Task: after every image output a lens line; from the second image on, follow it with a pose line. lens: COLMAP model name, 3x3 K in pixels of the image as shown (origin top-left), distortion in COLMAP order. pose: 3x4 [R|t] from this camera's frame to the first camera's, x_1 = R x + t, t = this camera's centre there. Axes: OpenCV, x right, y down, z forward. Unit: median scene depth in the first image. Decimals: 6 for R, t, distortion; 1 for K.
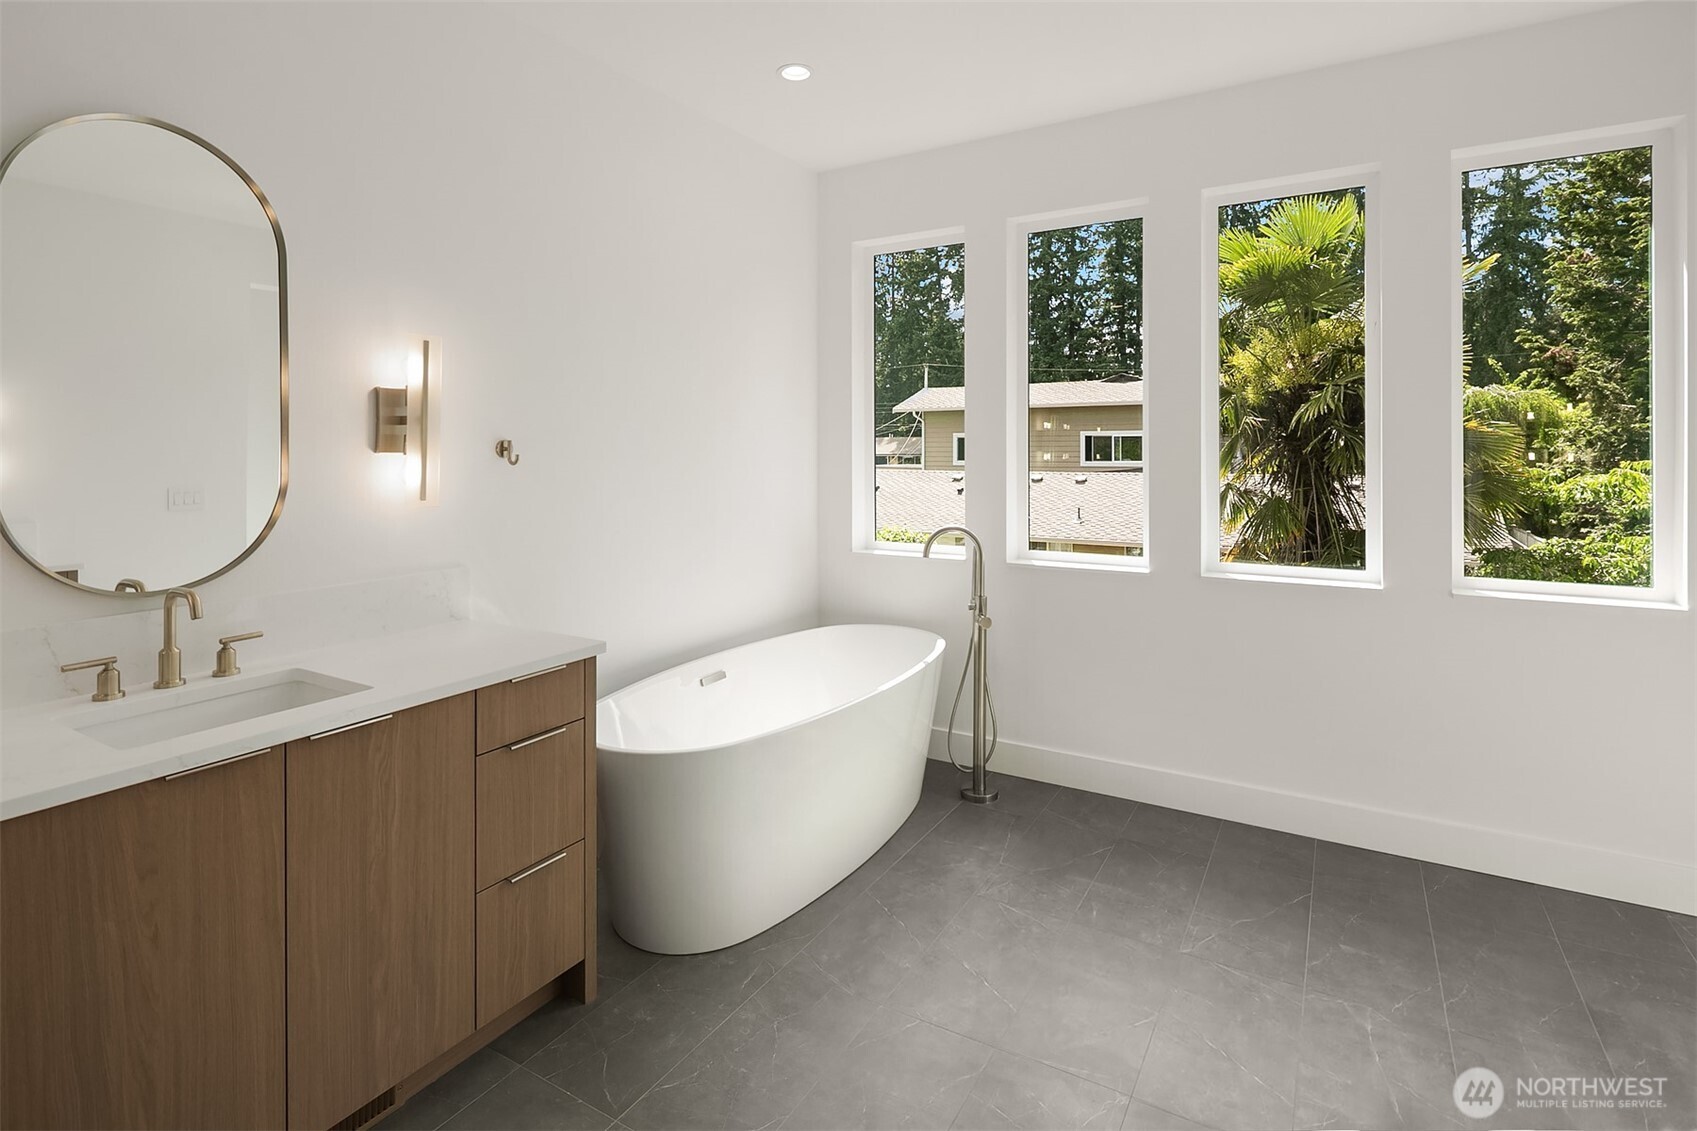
lens RADIAL K [[849.5, 0, 837.3], [0, 849.5, 524.2], [0, 0, 1]] dist [0.001115, 0.000285]
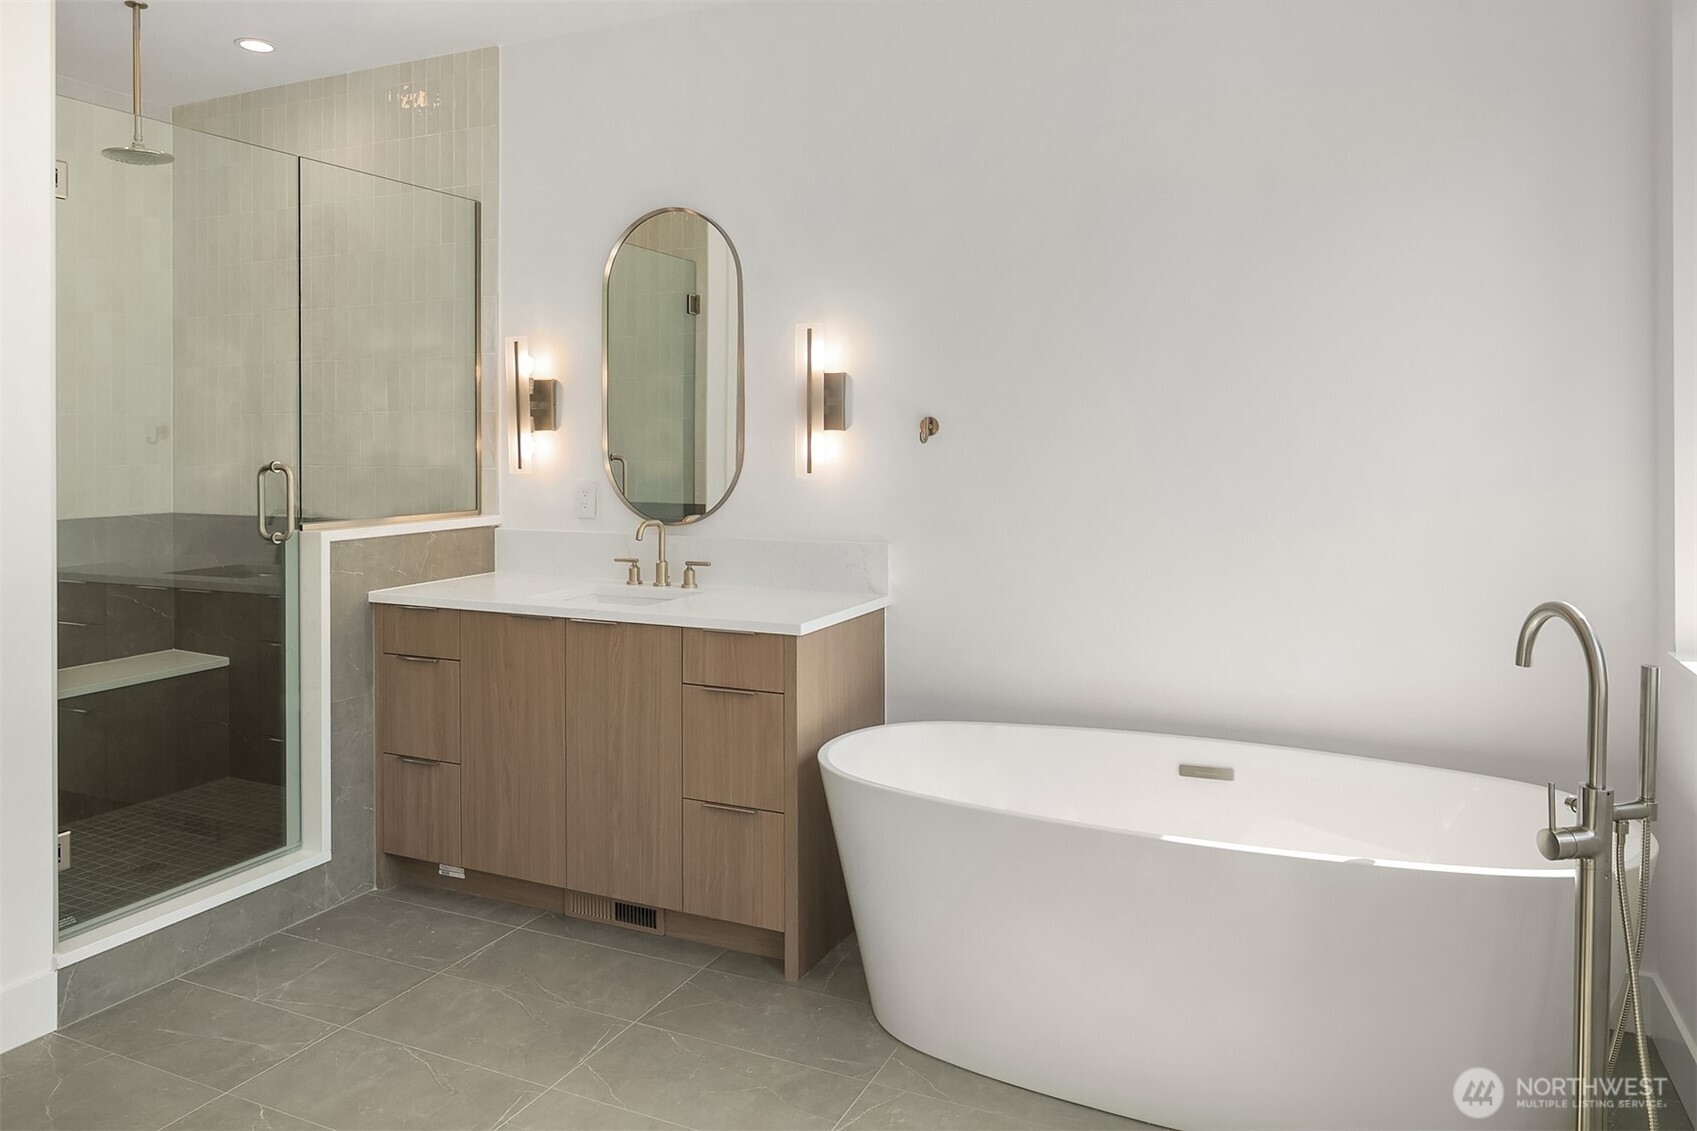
lens RADIAL K [[1133.9, 0, 848.5], [0, 1133.9, 565.5], [0, 0, 1]] dist [-0.002370, -0.000119]
pose [[0.103058, 0.107115, -0.988891, 1.073928], [-0.090494, 0.991071, 0.097920, -0.062579], [0.990550, 0.079397, 0.111831, 0.964039]]
